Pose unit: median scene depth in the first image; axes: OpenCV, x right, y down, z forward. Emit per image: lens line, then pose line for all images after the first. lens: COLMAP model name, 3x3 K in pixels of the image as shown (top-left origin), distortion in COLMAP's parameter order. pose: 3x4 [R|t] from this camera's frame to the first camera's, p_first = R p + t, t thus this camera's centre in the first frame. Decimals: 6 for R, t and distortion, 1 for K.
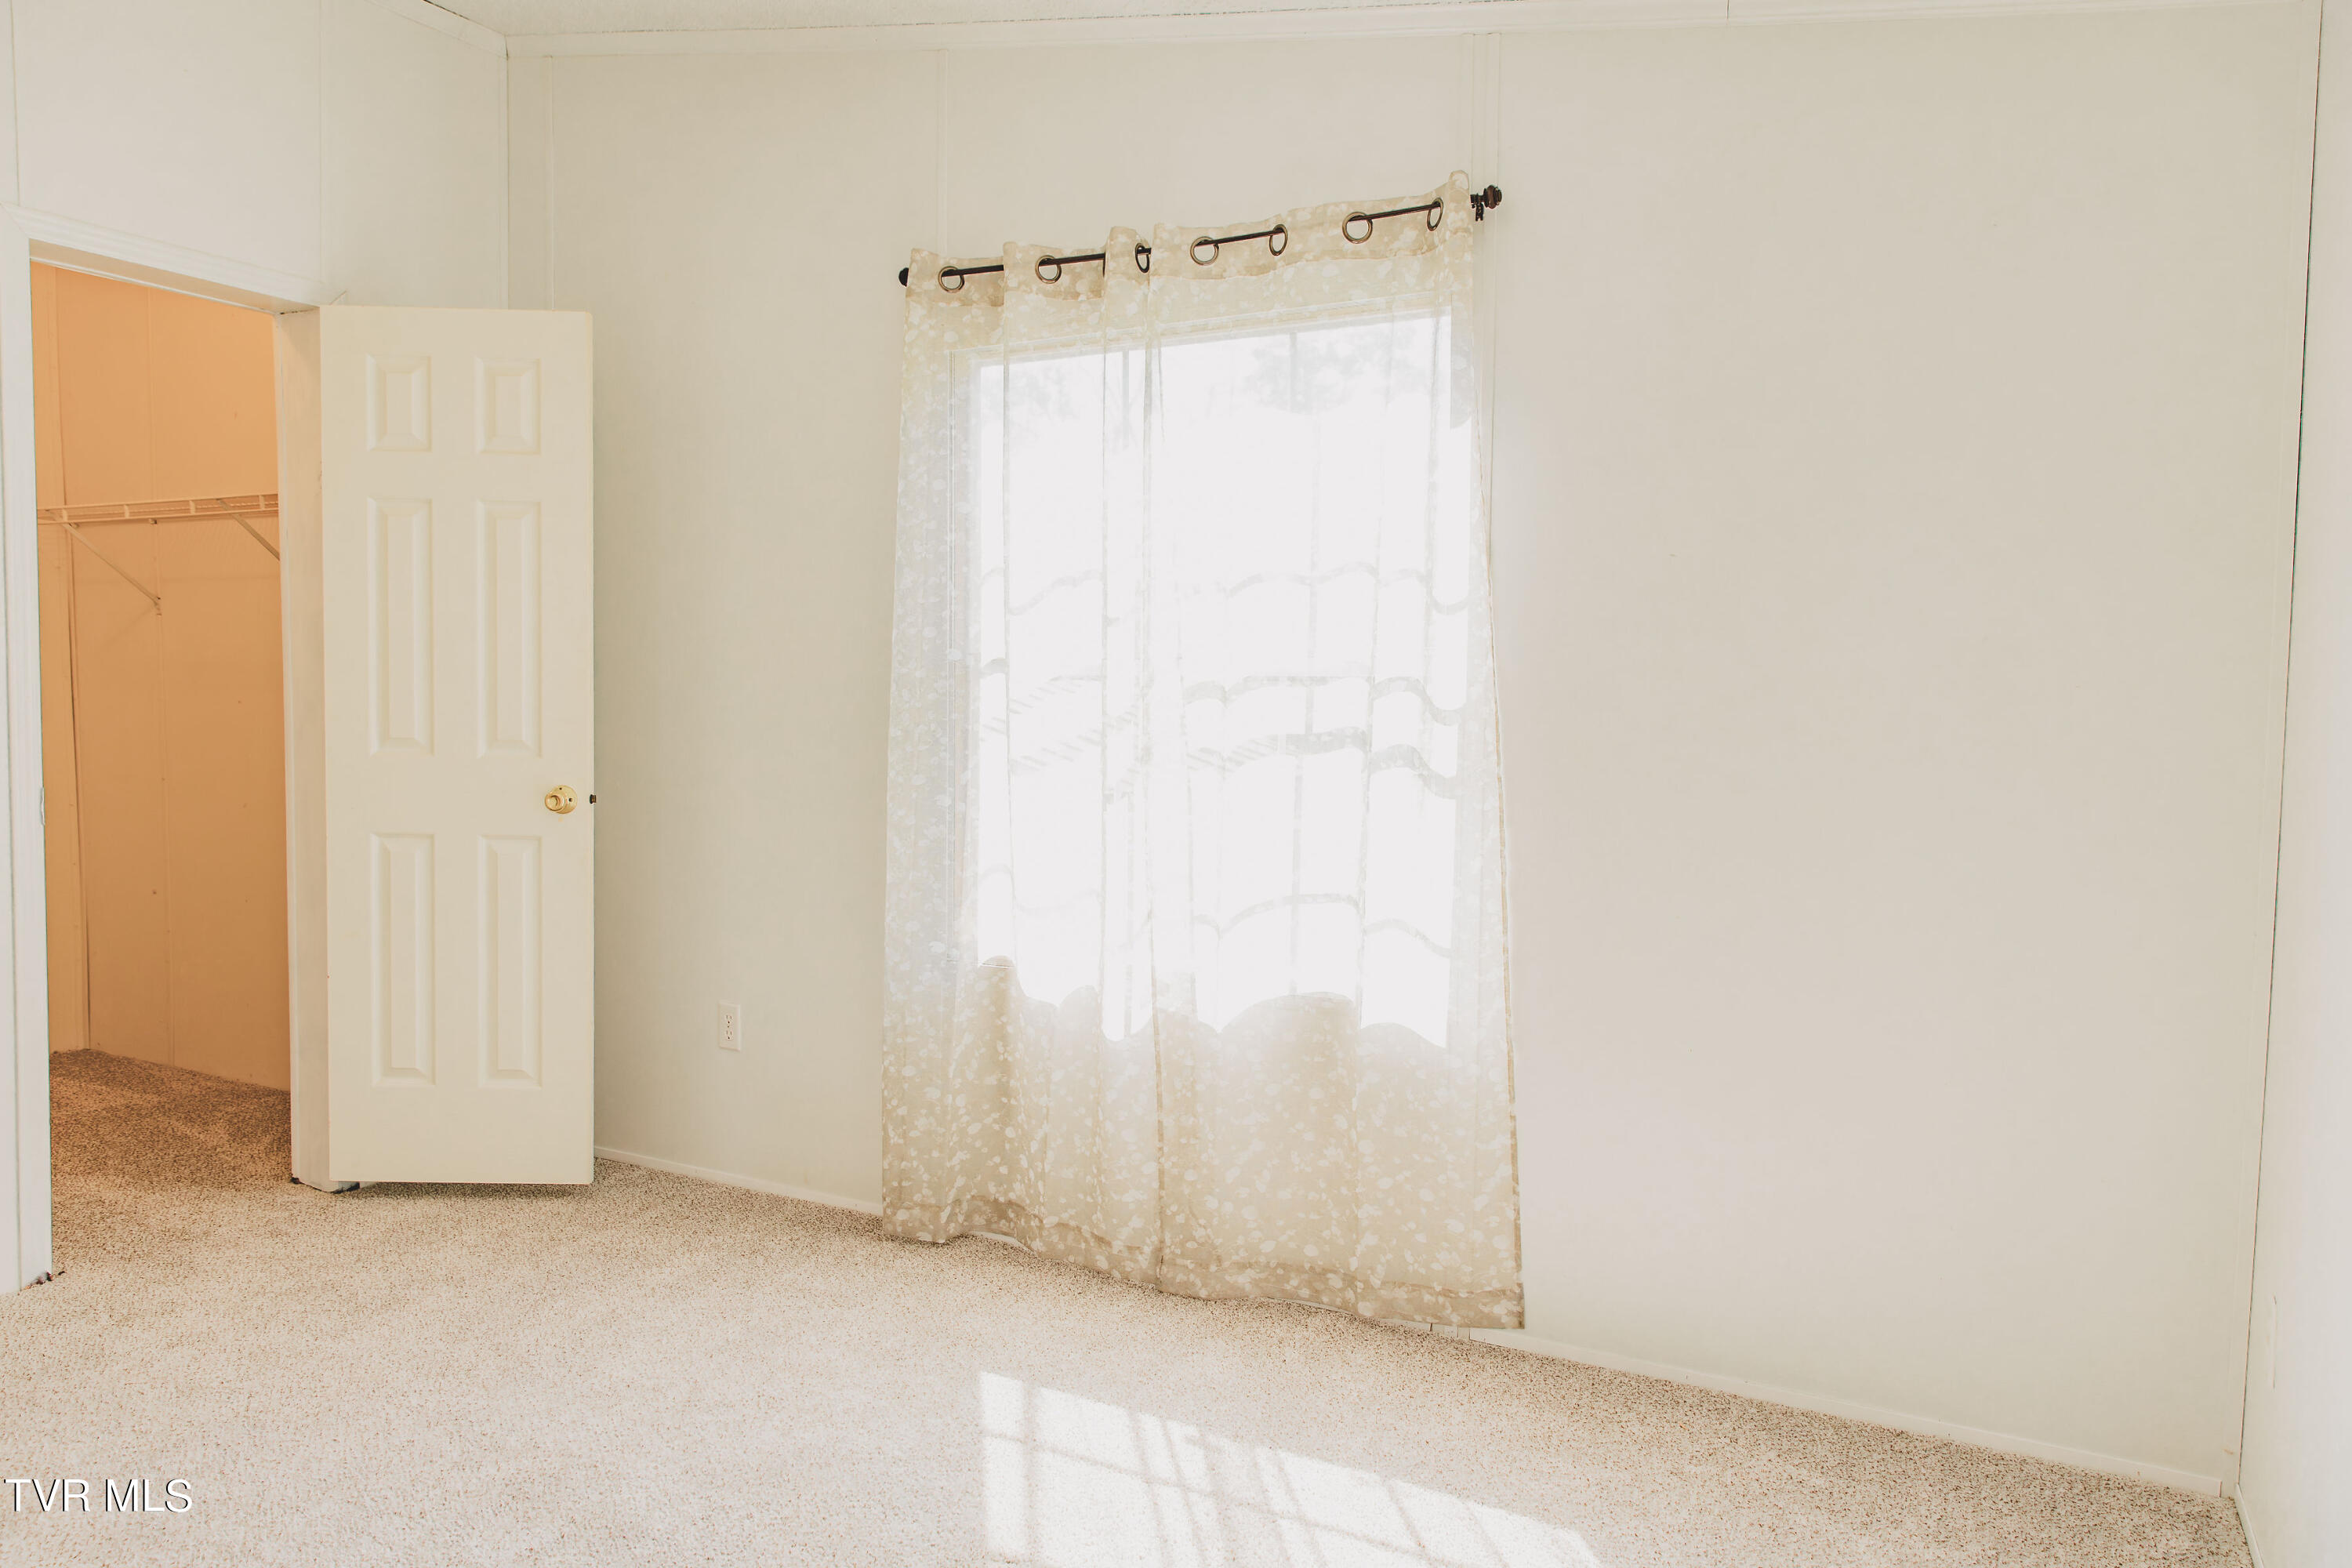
lens RADIAL K [[1612.4, 0, 1173.5], [0, 1612.4, 742.8], [0, 0, 1]] dist [0.003384, 0.002875]
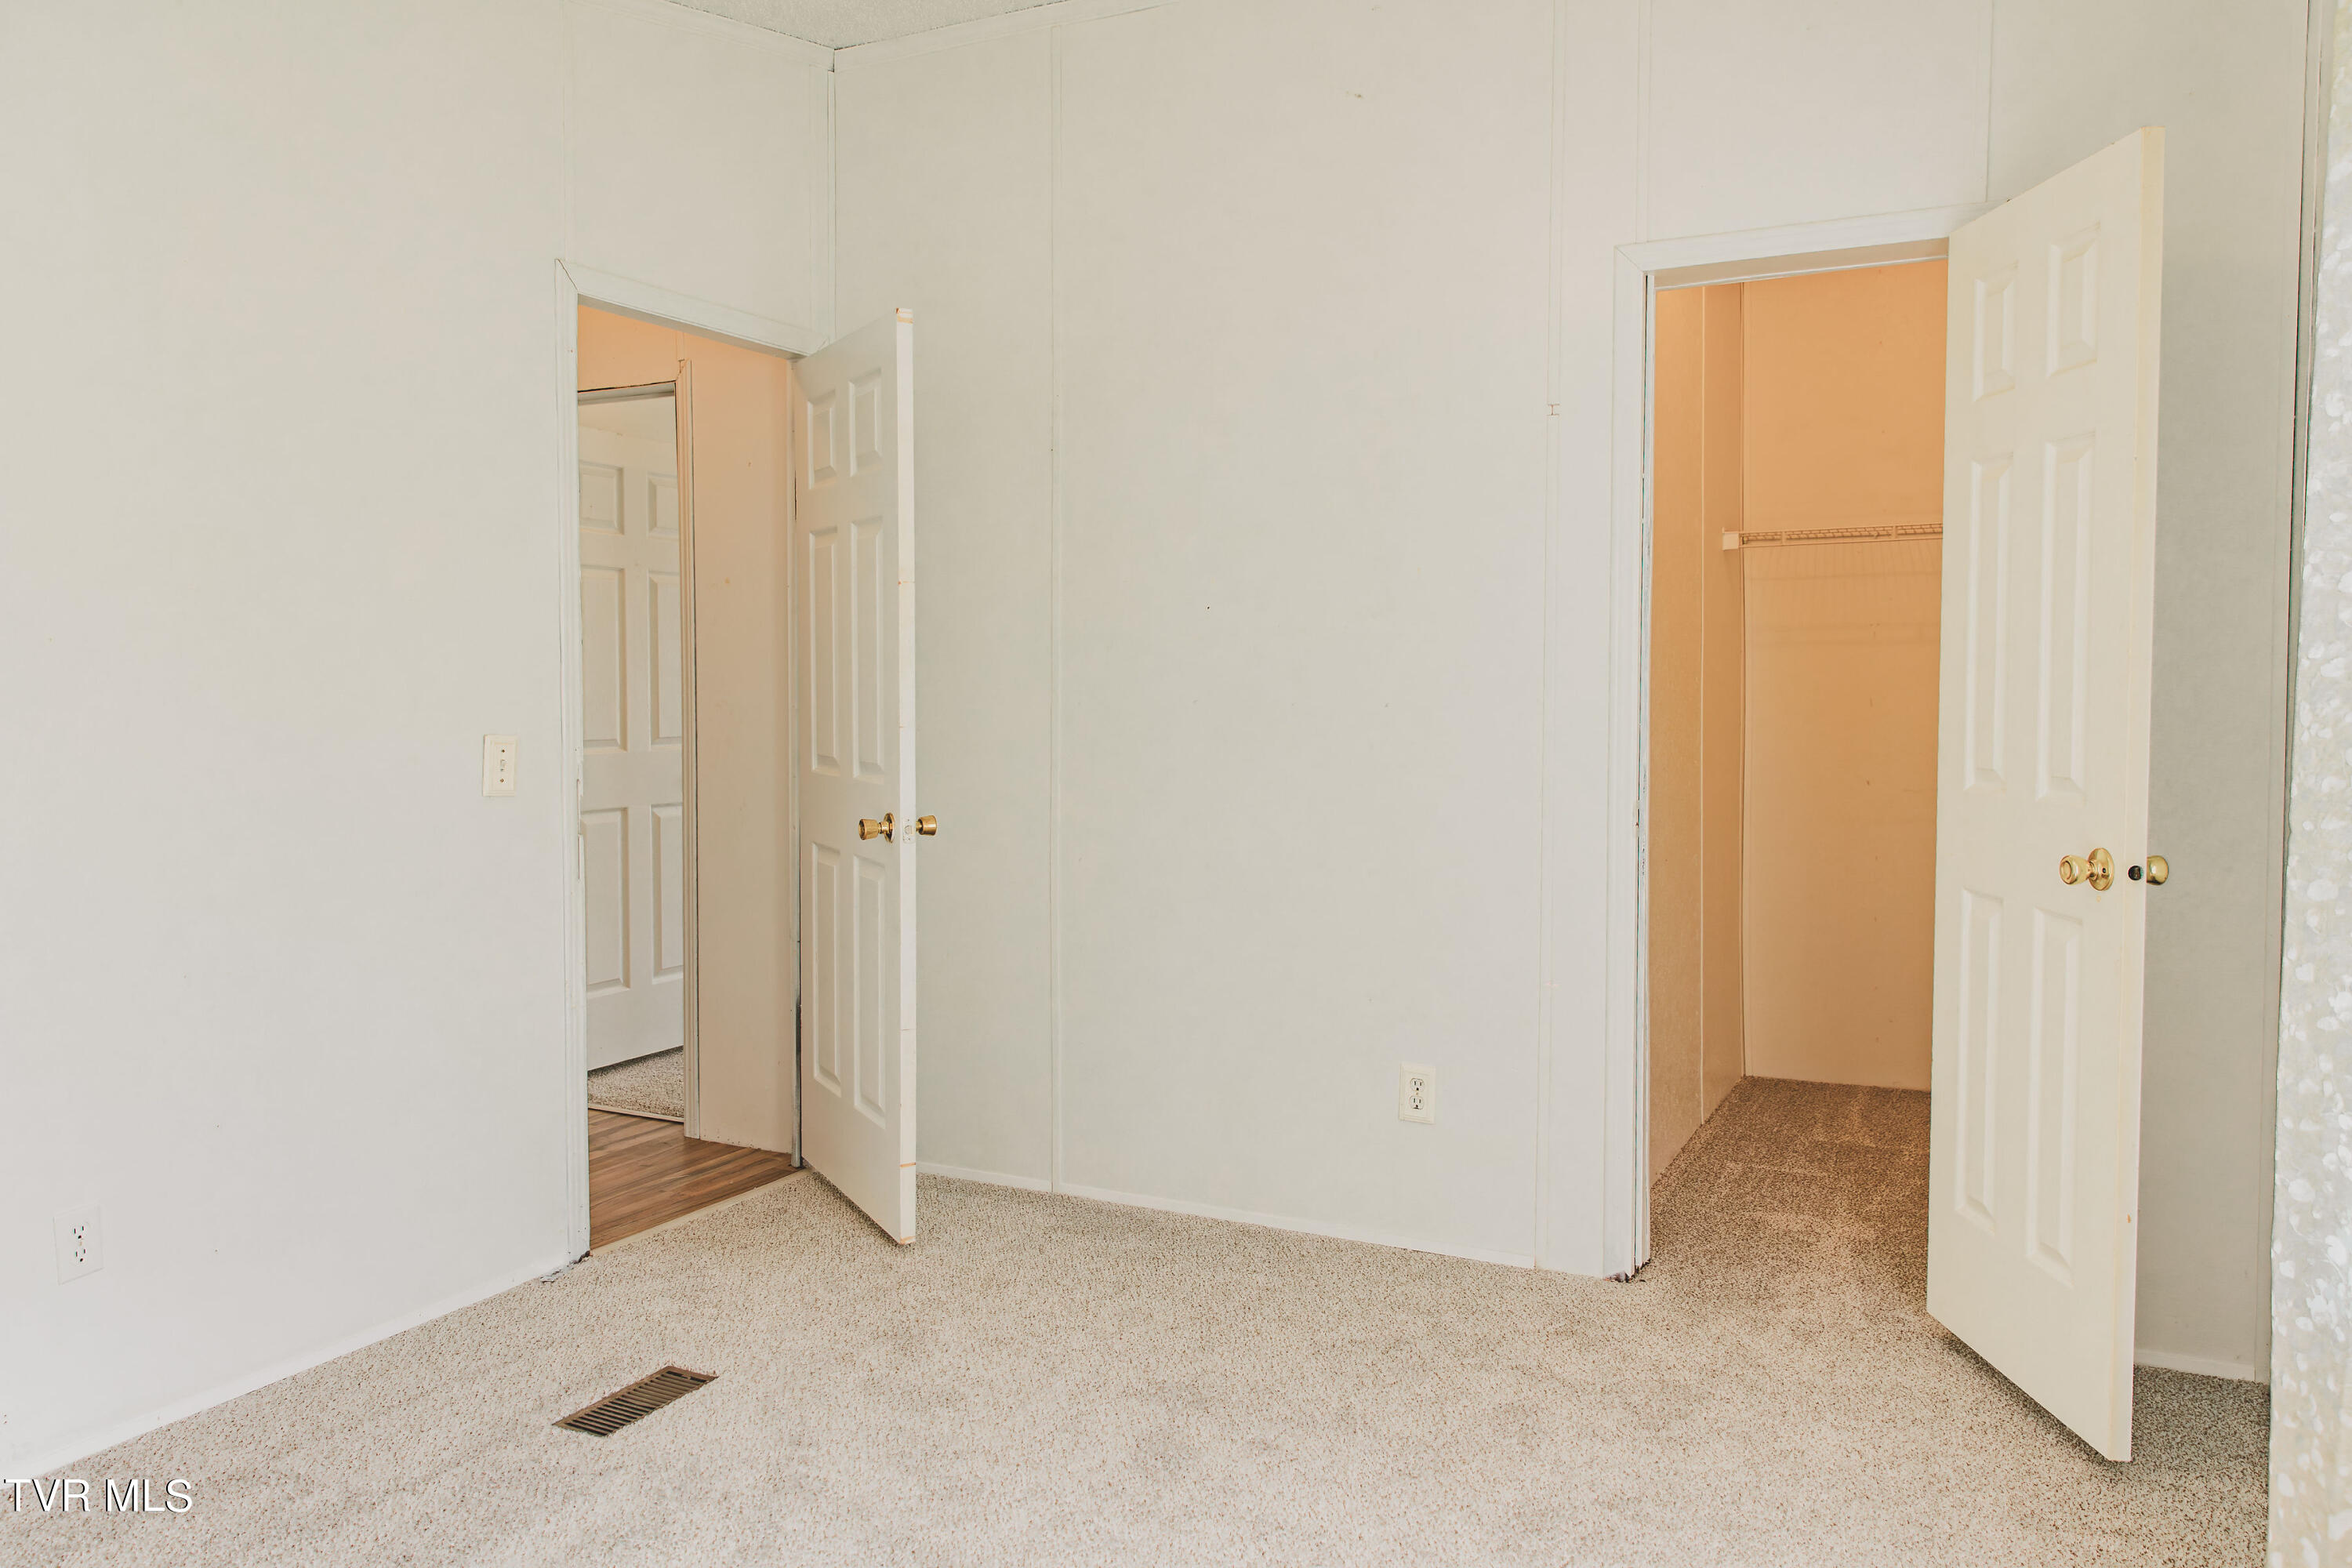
lens RADIAL K [[1612.7, 0, 1176.0], [0, 1612.7, 784.0], [0, 0, 1]] dist [0.004818, -0.001163]
pose [[-0.016900, 0.034598, -0.999258, 0.336135], [-0.025452, 0.999062, 0.035022, -0.016592], [0.999533, 0.026025, -0.016003, 0.719153]]
